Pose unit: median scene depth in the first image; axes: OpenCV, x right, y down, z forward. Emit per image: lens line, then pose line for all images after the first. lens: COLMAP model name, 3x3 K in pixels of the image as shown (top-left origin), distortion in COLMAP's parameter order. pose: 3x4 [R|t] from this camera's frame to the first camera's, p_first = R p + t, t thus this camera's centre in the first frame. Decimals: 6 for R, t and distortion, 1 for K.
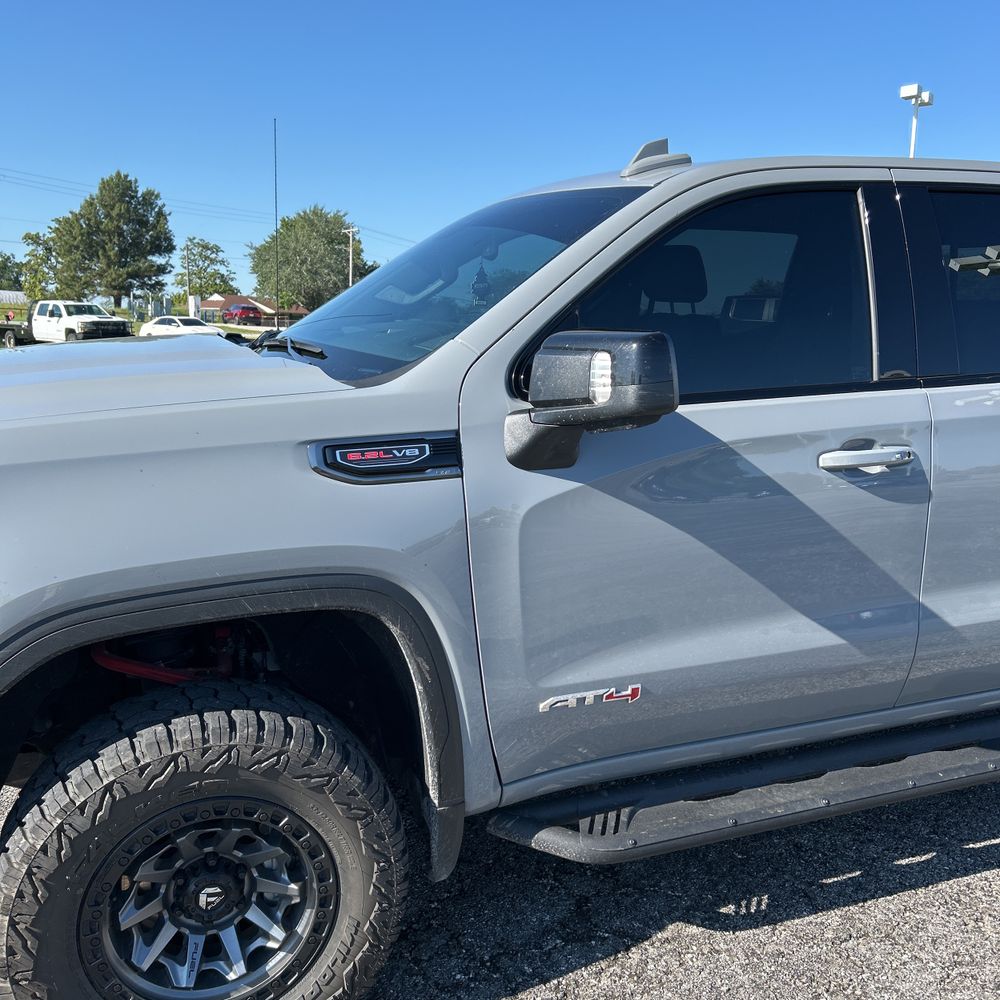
lens RADIAL K [[999.6, 0, 517.2], [0, 999.6, 505.8], [0, 0, 1]] dist [0.018936, 0.000000]
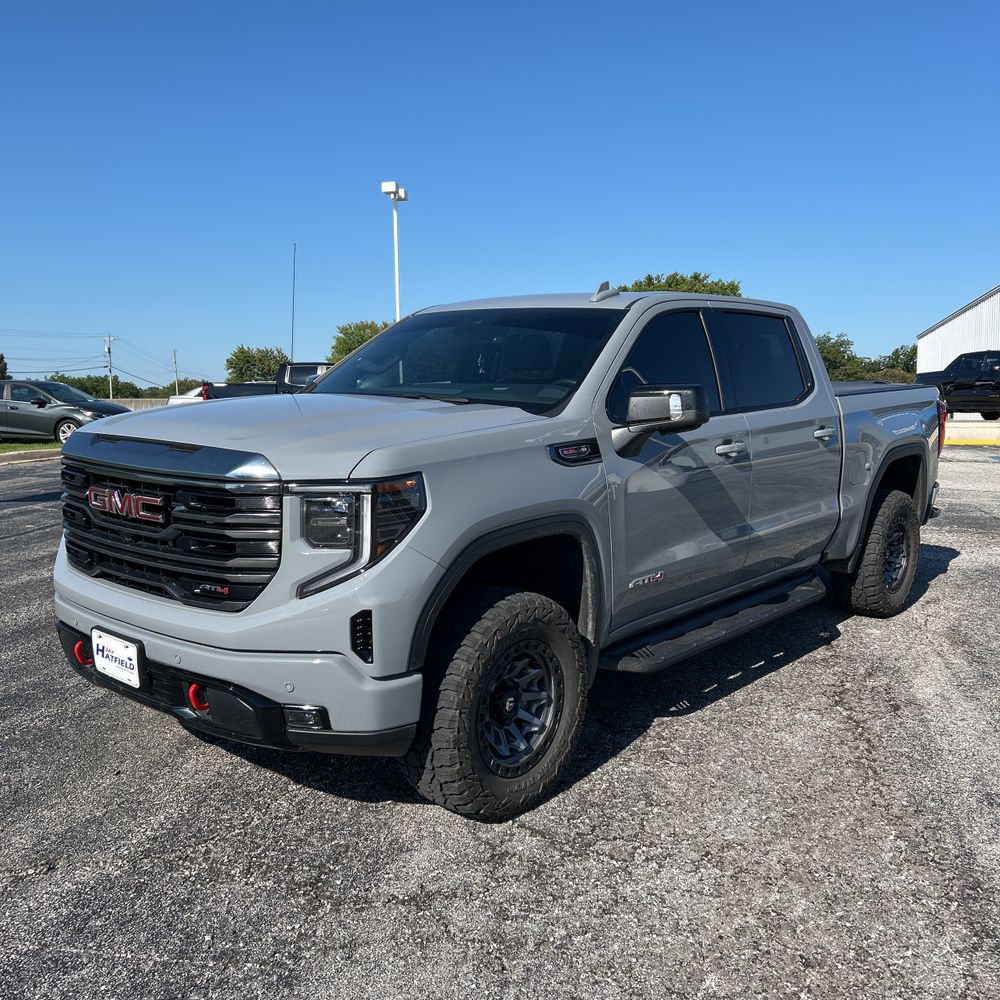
lens RADIAL K [[999.6, 0, 499.8], [0, 999.6, 502.8], [0, 0, 1]] dist [0.018936, 0.000000]
pose [[0.879299, -0.070059, 0.471089, -0.994328], [0.102219, 0.993832, -0.042994, 0.097182], [-0.465171, 0.085959, 0.881037, -0.512255]]
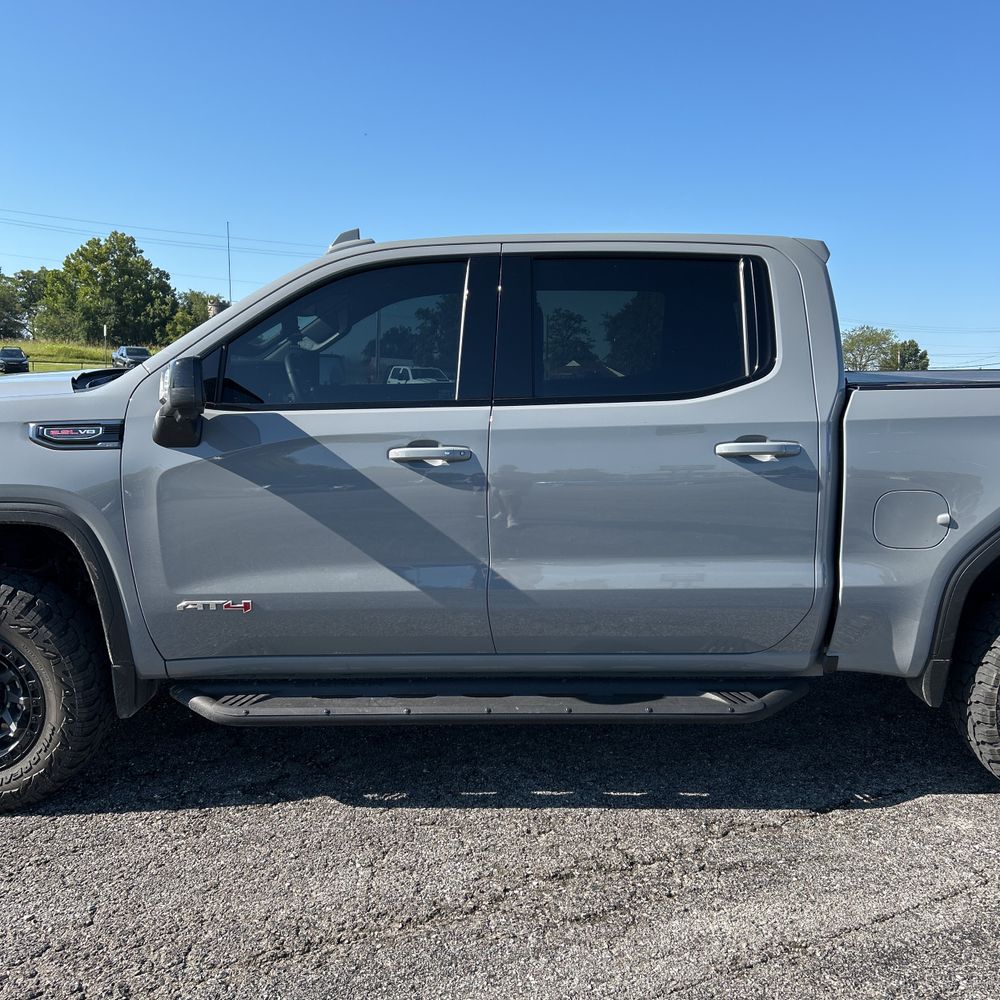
lens RADIAL K [[999.6, 0, 508.1], [0, 999.6, 504.6], [0, 0, 1]] dist [0.018936, 0.000000]
pose [[0.933884, 0.048895, -0.354217, 0.951009], [-0.072009, 0.996029, -0.052363, 0.085981], [0.350250, 0.074407, 0.933696, -0.230641]]
